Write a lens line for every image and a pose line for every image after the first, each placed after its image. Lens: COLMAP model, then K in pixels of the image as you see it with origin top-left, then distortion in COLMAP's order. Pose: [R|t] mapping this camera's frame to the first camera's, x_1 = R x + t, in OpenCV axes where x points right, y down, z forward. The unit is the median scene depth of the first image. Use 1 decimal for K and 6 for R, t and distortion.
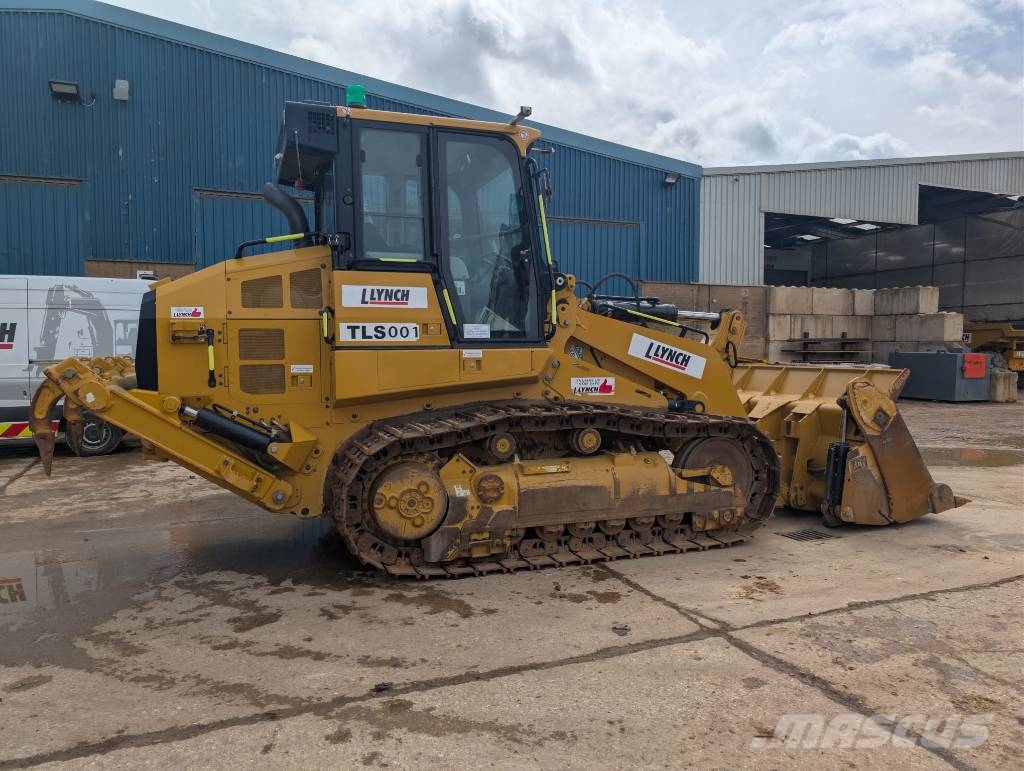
lens RADIAL K [[735.2, 0, 511.5], [0, 735.2, 381.5], [0, 0, 1]] dist [0.011809, -0.003473]
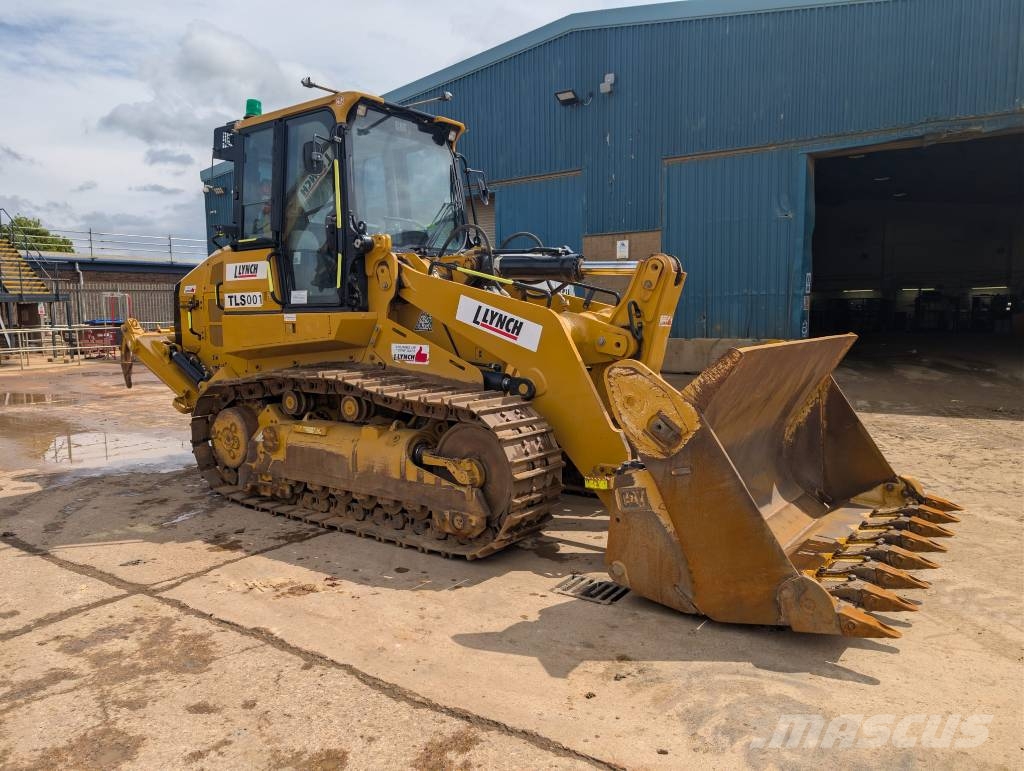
lens RADIAL K [[736.6, 0, 510.4], [0, 736.6, 389.1], [0, 0, 1]] dist [0.013528, -0.005532]
pose [[0.543973, 0.086171, -0.834666, 1.127303], [-0.030693, 0.996091, 0.082832, -0.034858], [0.838541, -0.019440, 0.544491, 0.702843]]
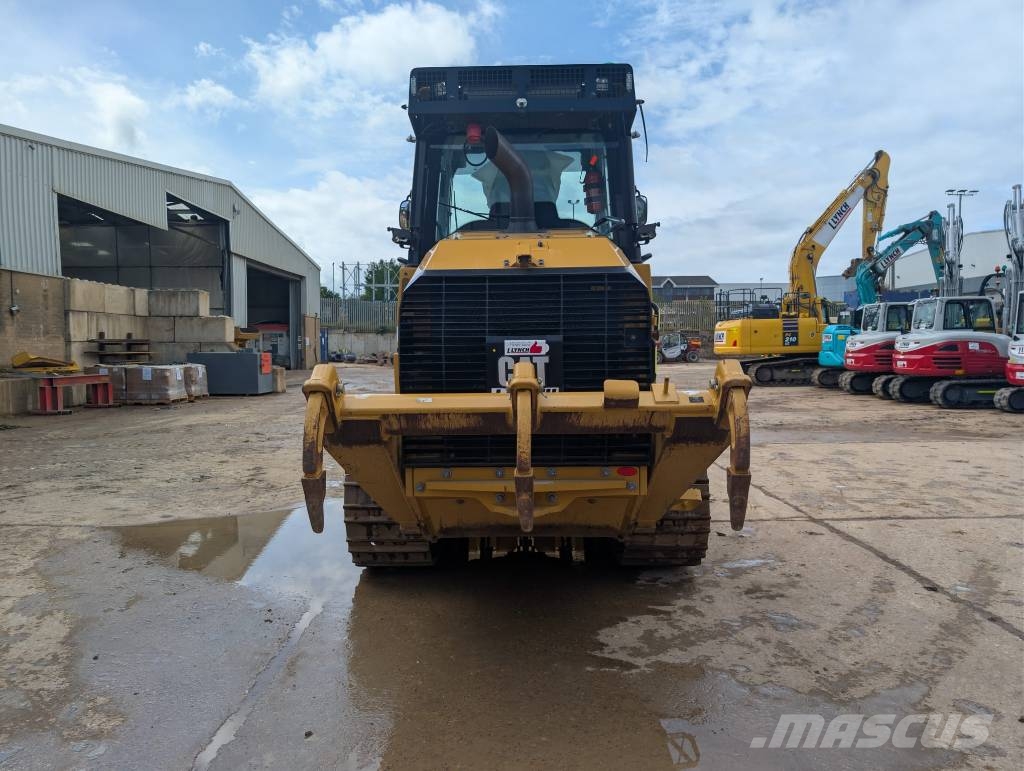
lens RADIAL K [[740.4, 0, 503.9], [0, 740.4, 390.3], [0, 0, 1]] dist [0.009584, -0.000680]
pose [[0.370072, -0.059865, 0.927072, -1.176470], [0.051065, 0.997724, 0.044043, -0.041059], [-0.927598, 0.031042, 0.372287, 0.817965]]
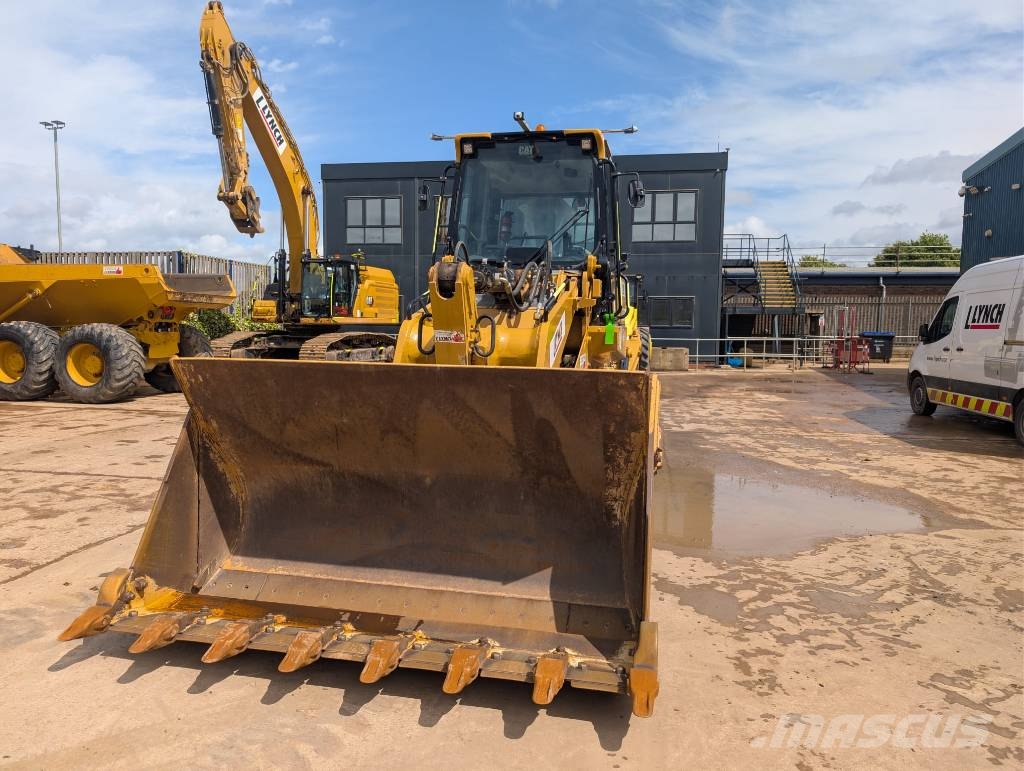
lens RADIAL K [[733.9, 0, 496.7], [0, 733.9, 388.4], [0, 0, 1]] dist [0.012023, -0.003289]
pose [[-0.548362, 0.070832, -0.833236, 1.111576], [-0.050870, 0.991735, 0.117784, -0.093490], [0.834692, 0.106975, -0.540227, 1.924152]]
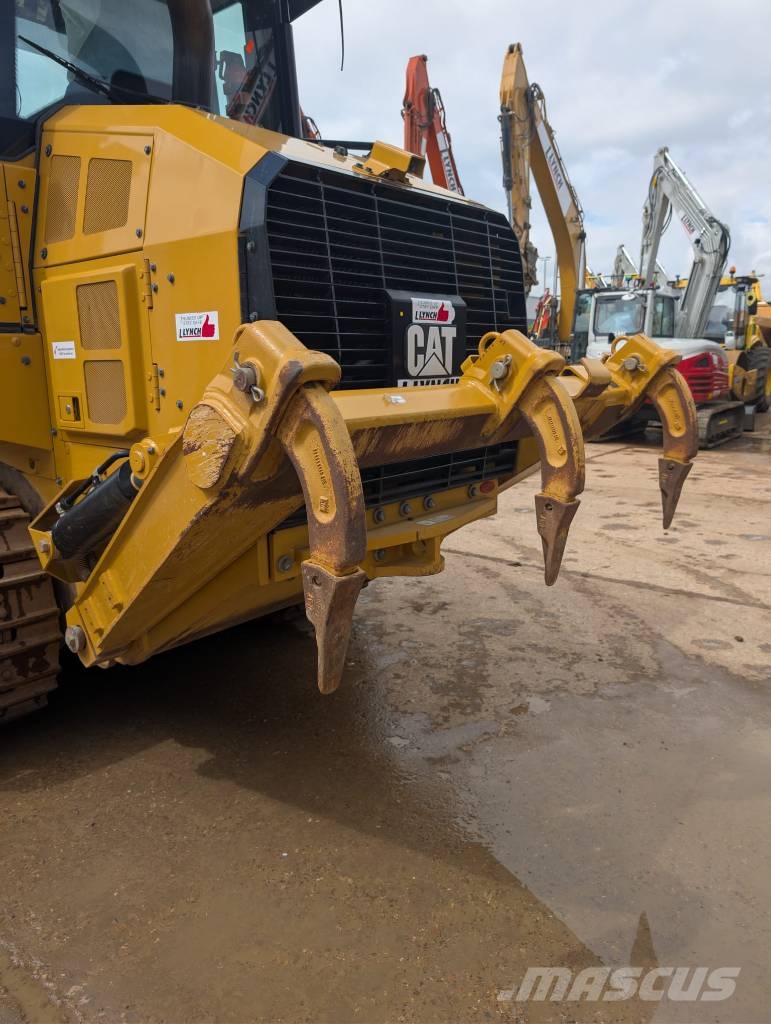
lens RADIAL K [[738.8, 0, 389.0], [0, 738.8, 507.8], [0, 0, 1]] dist [0.010576, -0.002976]
pose [[-0.486753, -0.162003, 0.858386, -0.911594], [0.054619, 0.975086, 0.215000, -0.032450], [-0.871830, 0.151536, -0.465778, 1.301336]]
